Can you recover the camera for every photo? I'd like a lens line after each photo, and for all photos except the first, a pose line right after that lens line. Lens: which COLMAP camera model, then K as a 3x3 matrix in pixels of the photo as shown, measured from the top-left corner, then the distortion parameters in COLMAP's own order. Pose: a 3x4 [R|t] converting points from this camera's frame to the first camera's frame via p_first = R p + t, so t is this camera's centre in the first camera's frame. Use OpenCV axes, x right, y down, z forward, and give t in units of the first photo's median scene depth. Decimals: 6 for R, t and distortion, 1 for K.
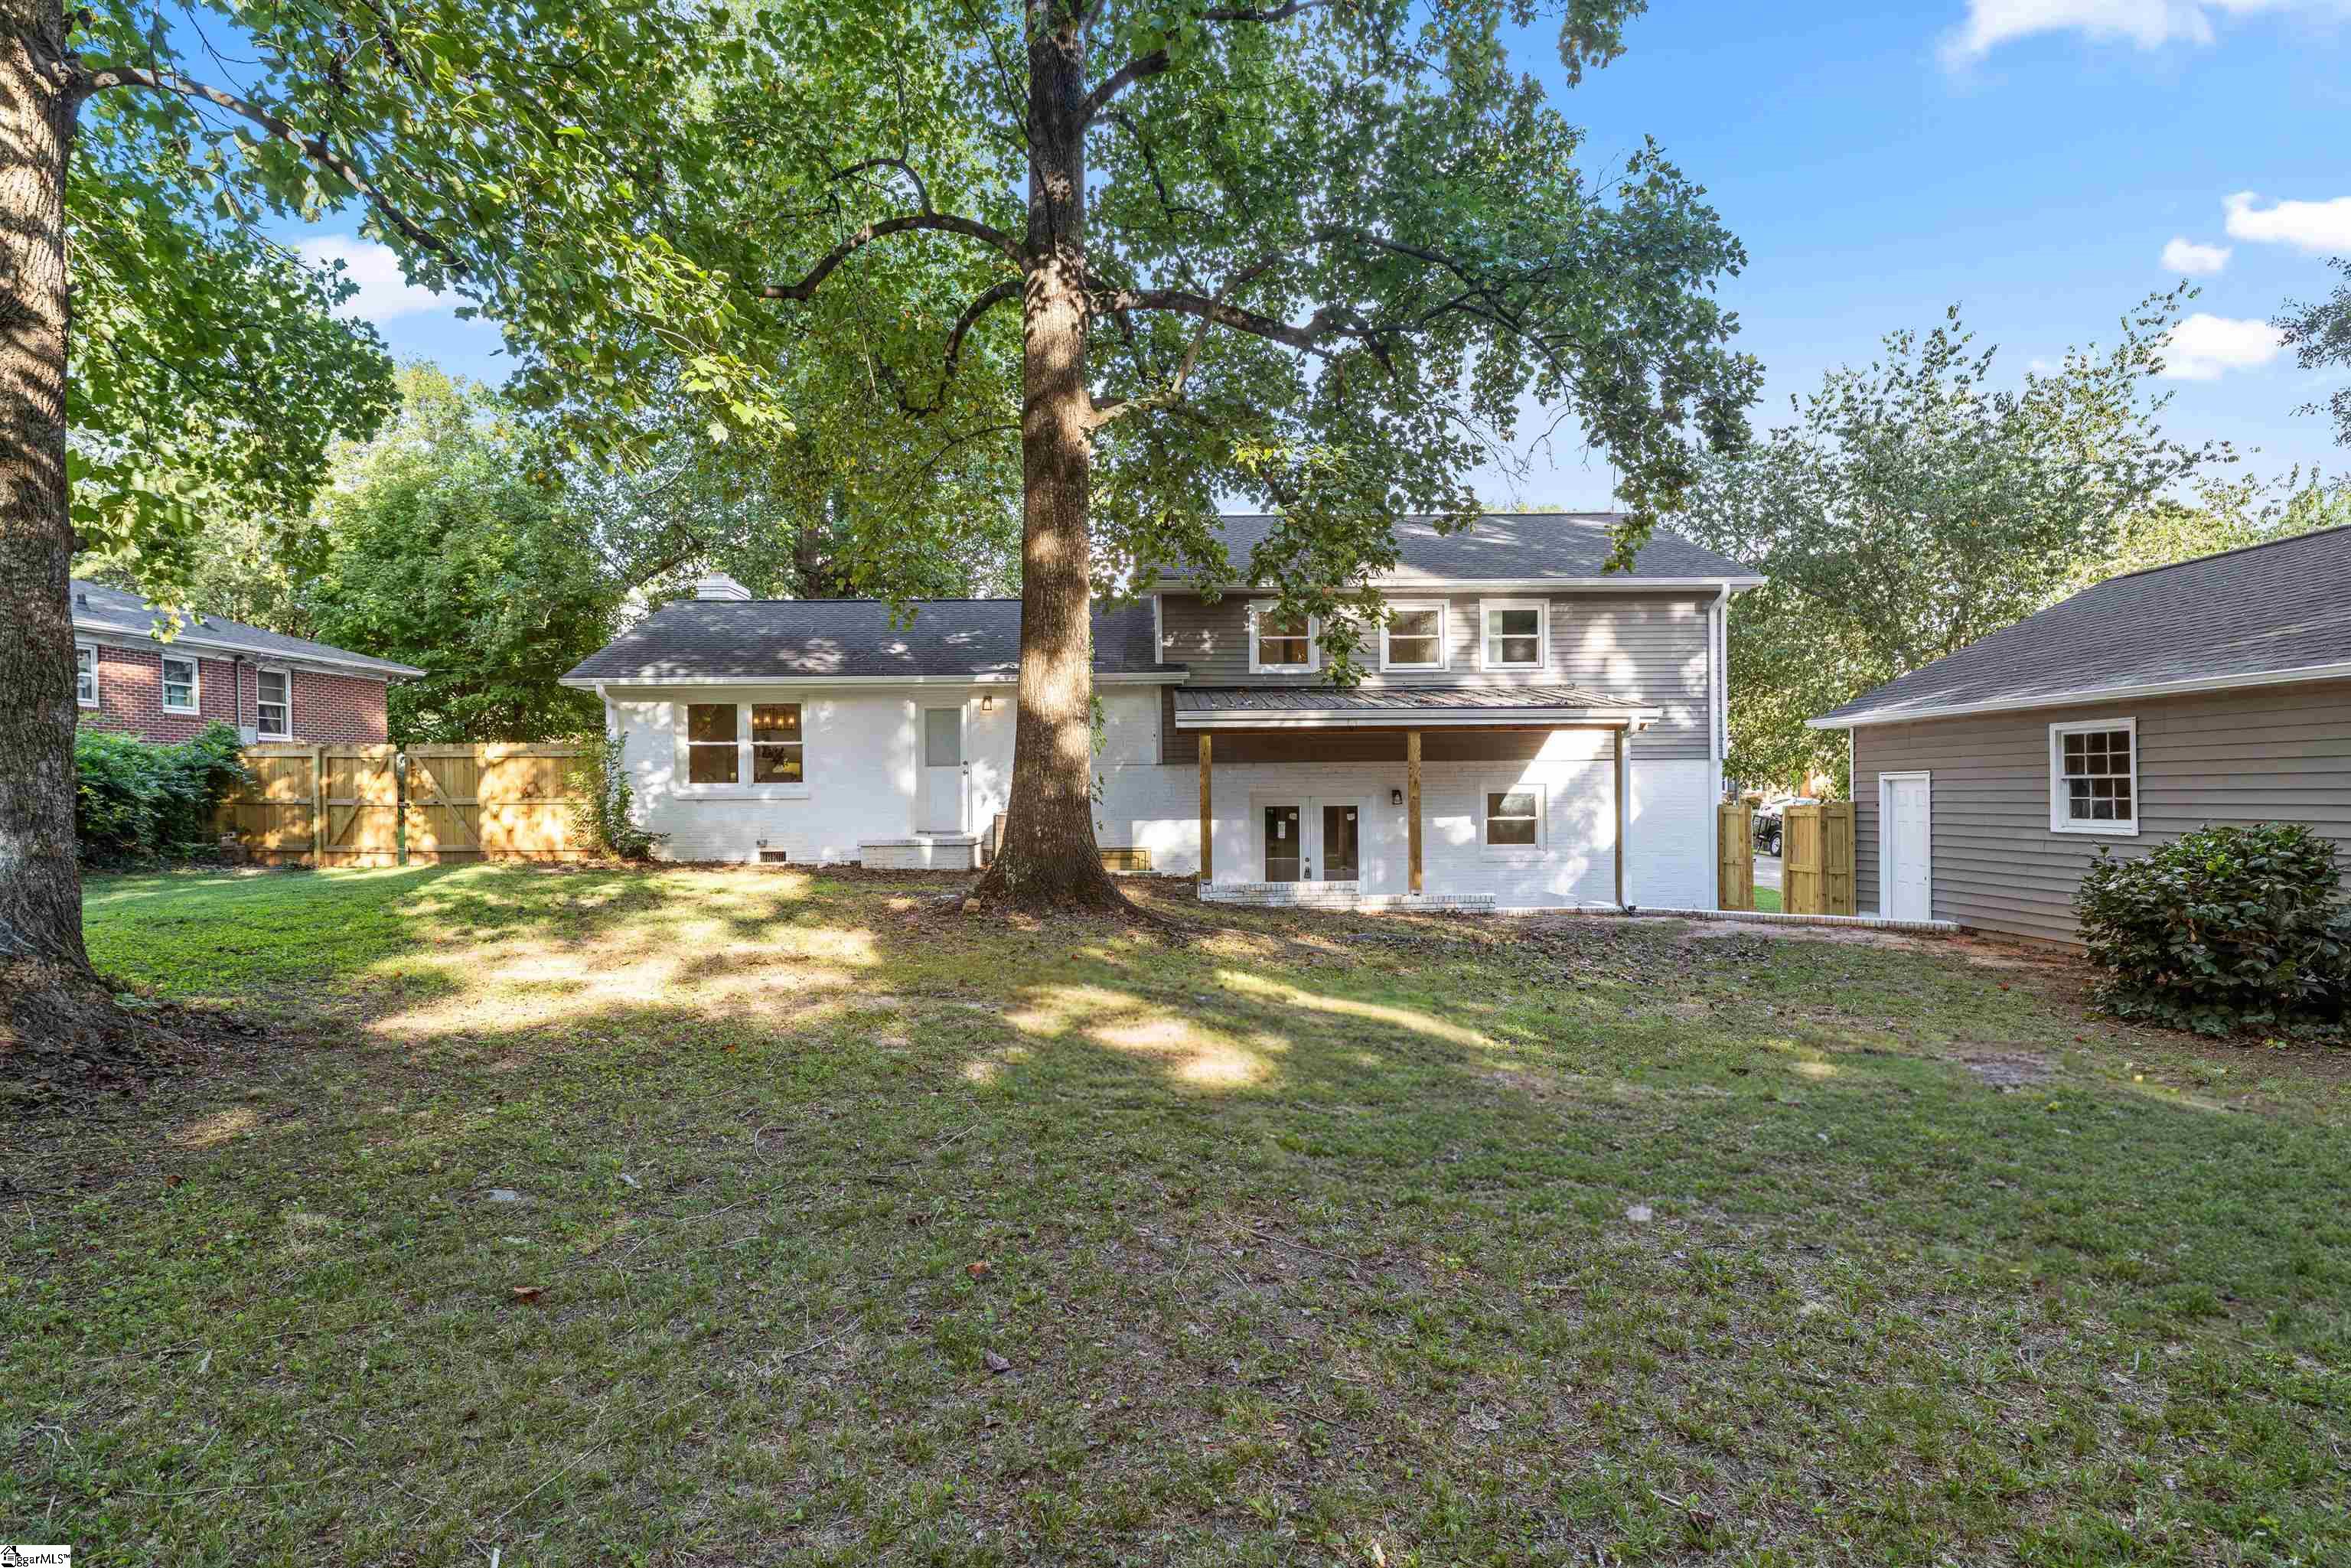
lens RADIAL K [[1246.0, 0, 1180.3], [0, 1246.0, 812.3], [0, 0, 1]] dist [-0.004368, -0.000594]
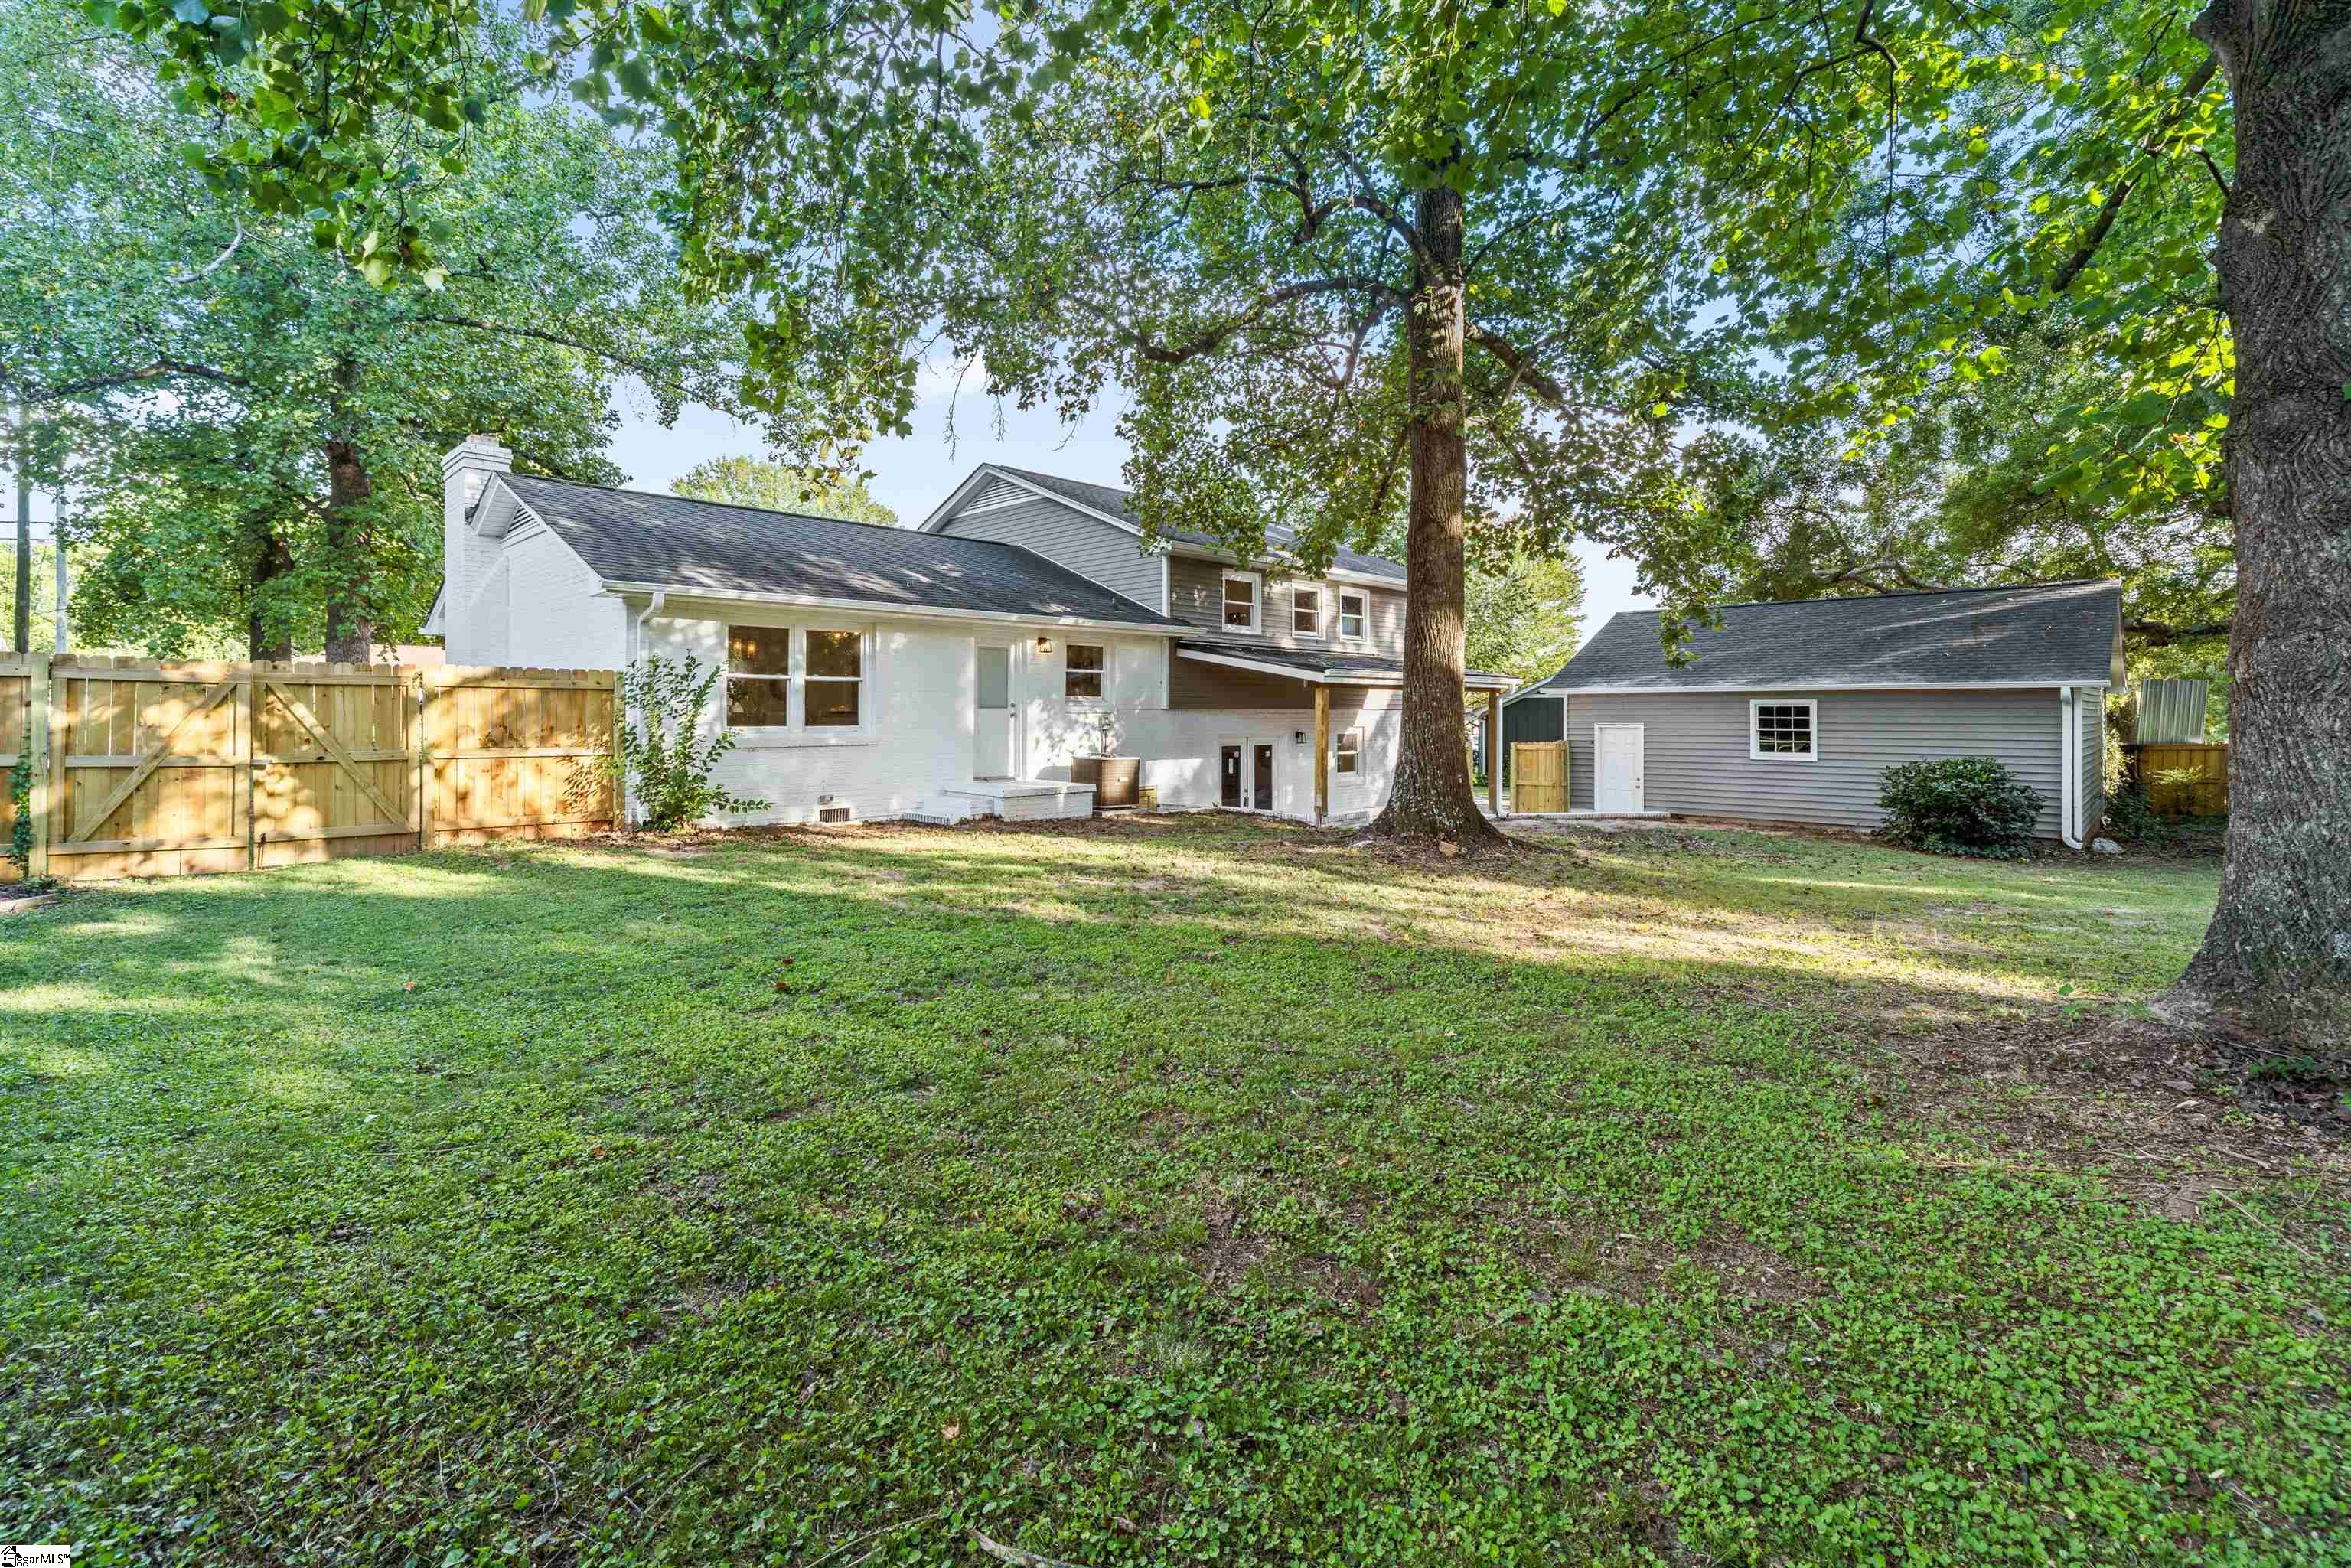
lens RADIAL K [[1069.7, 0, 1175.0], [0, 1069.7, 732.6], [0, 0, 1]] dist [0.001593, 0.000240]
pose [[0.704626, -0.002417, 0.709575, -0.677791], [0.003794, 0.999993, -0.000361, -0.017495], [-0.709569, 0.002947, 0.704630, 0.332895]]
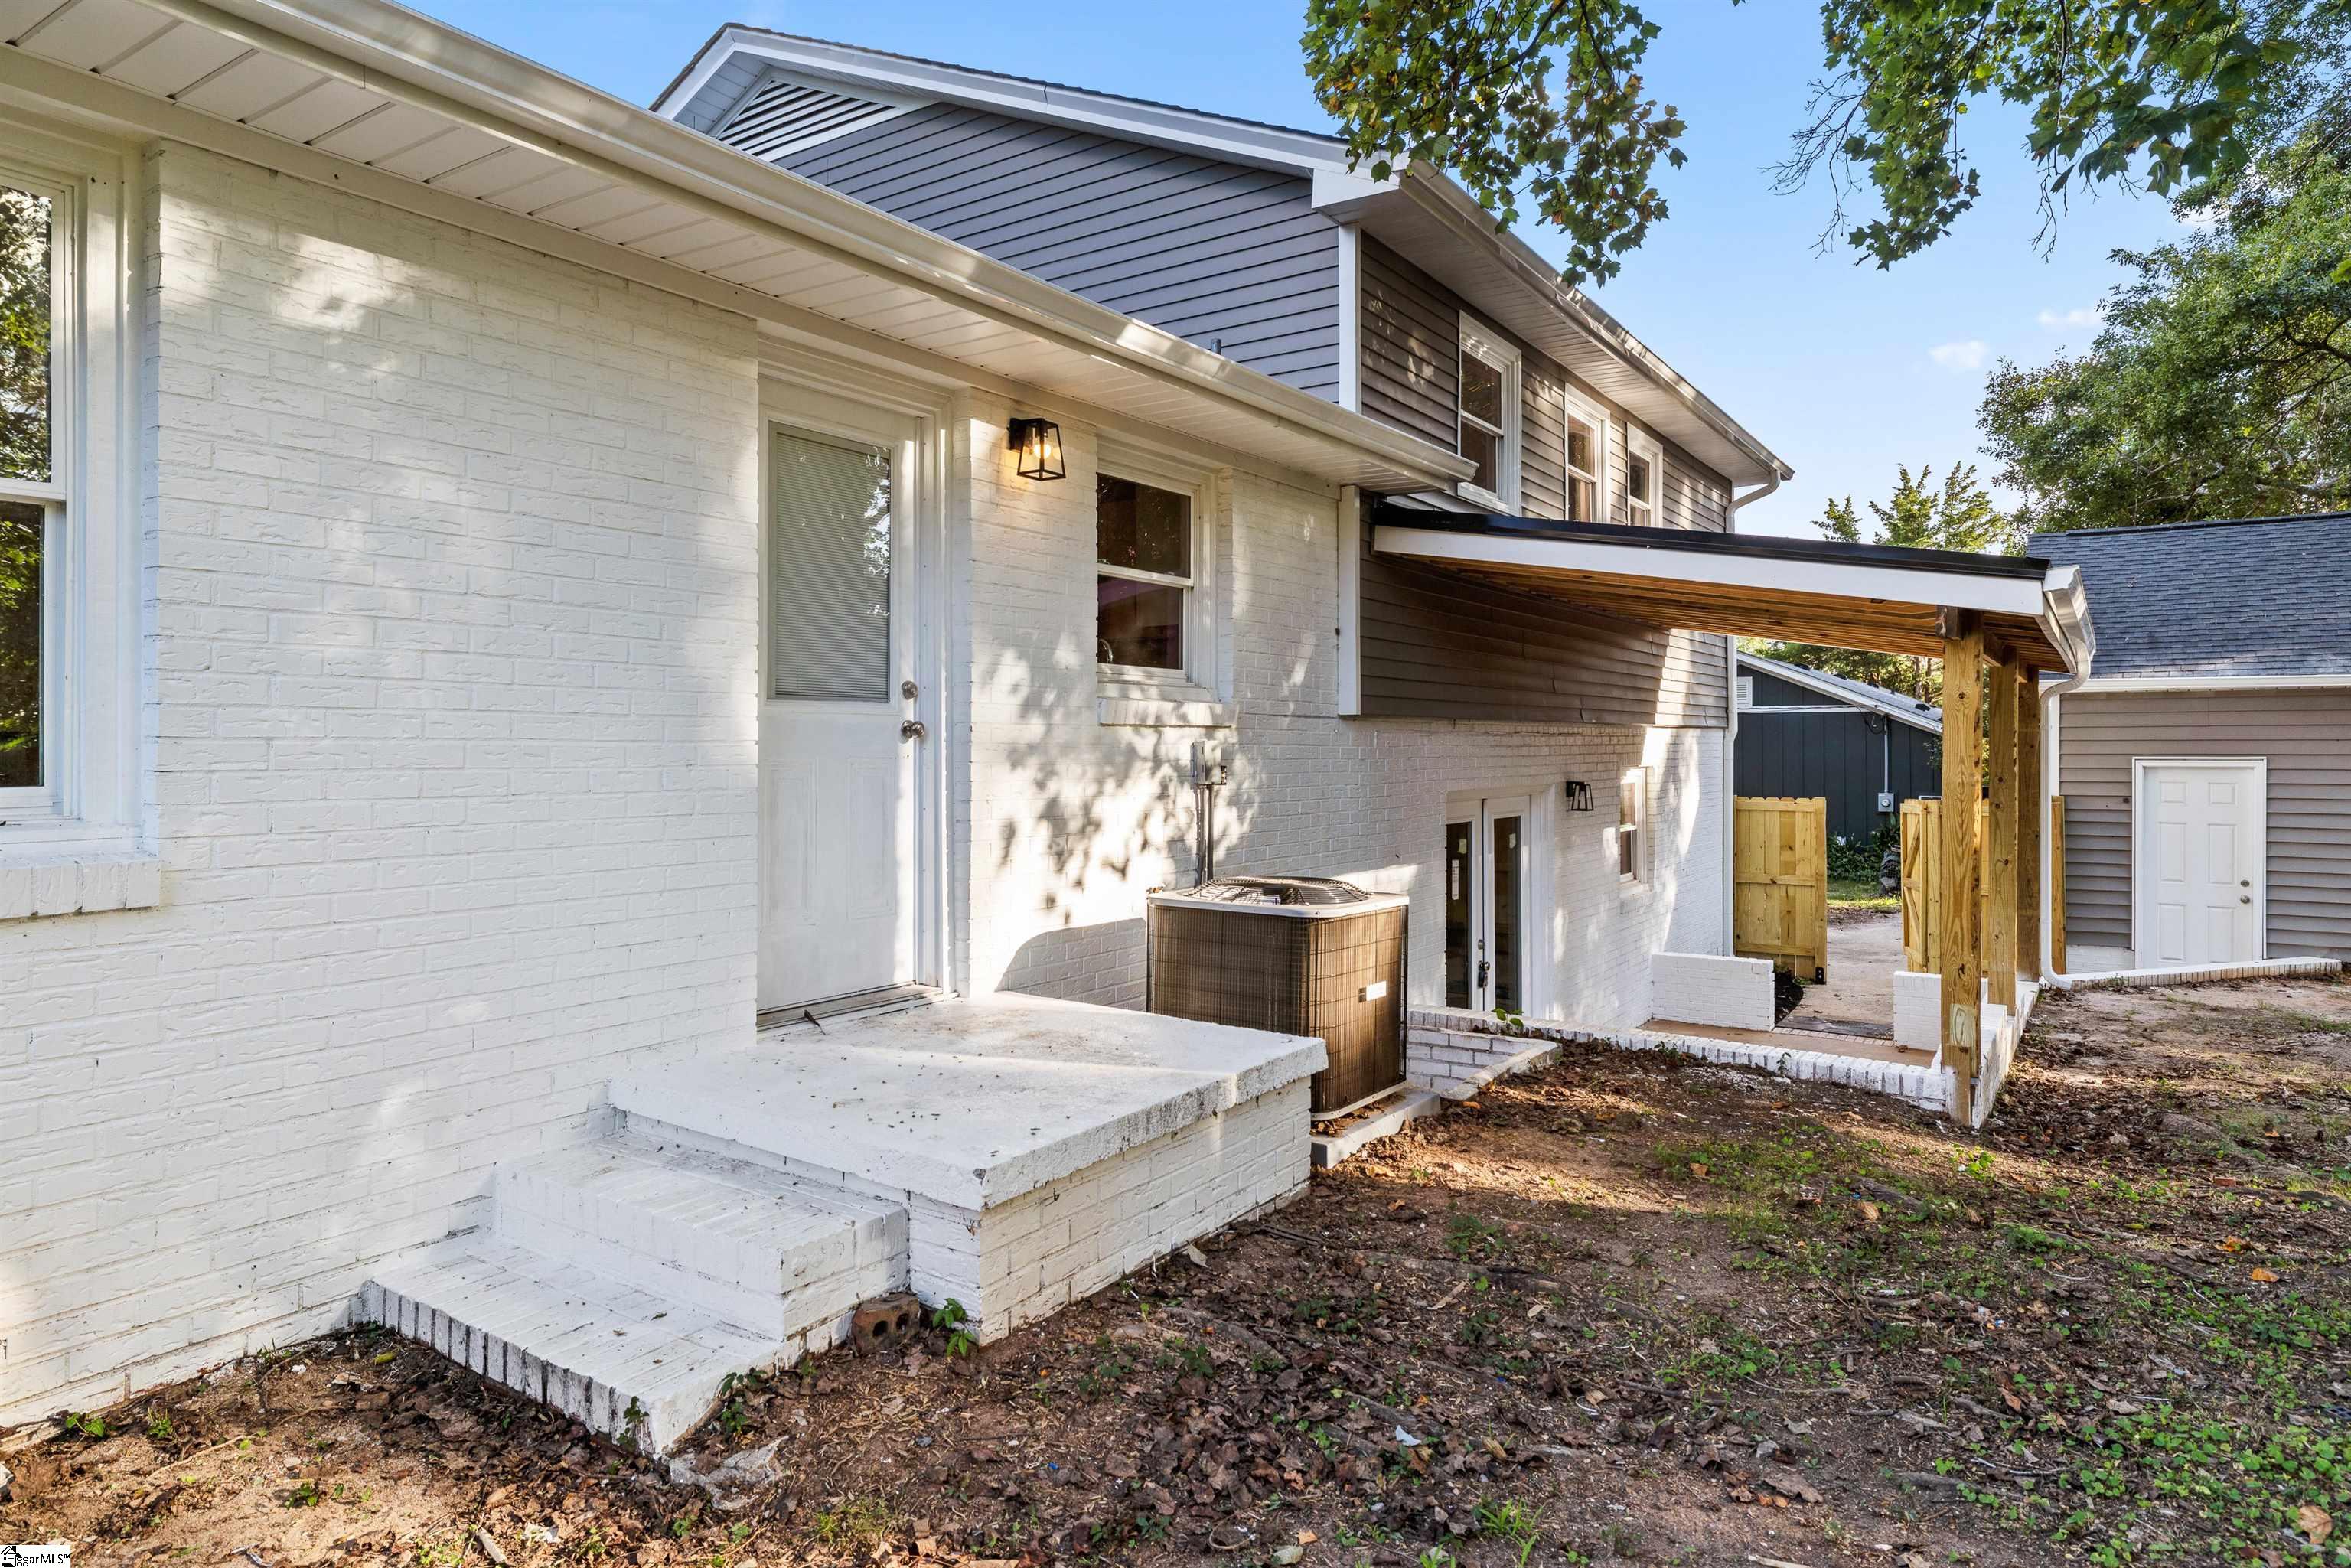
lens RADIAL K [[1386.0, 0, 1175.5], [0, 1386.0, 784.0], [0, 0, 1]] dist [0.020779, -0.000354]
pose [[0.571136, -0.013052, 0.820751, -0.359768], [0.007292, 0.999915, 0.010827, -0.024235], [-0.820823, -0.000199, 0.571183, 0.821540]]
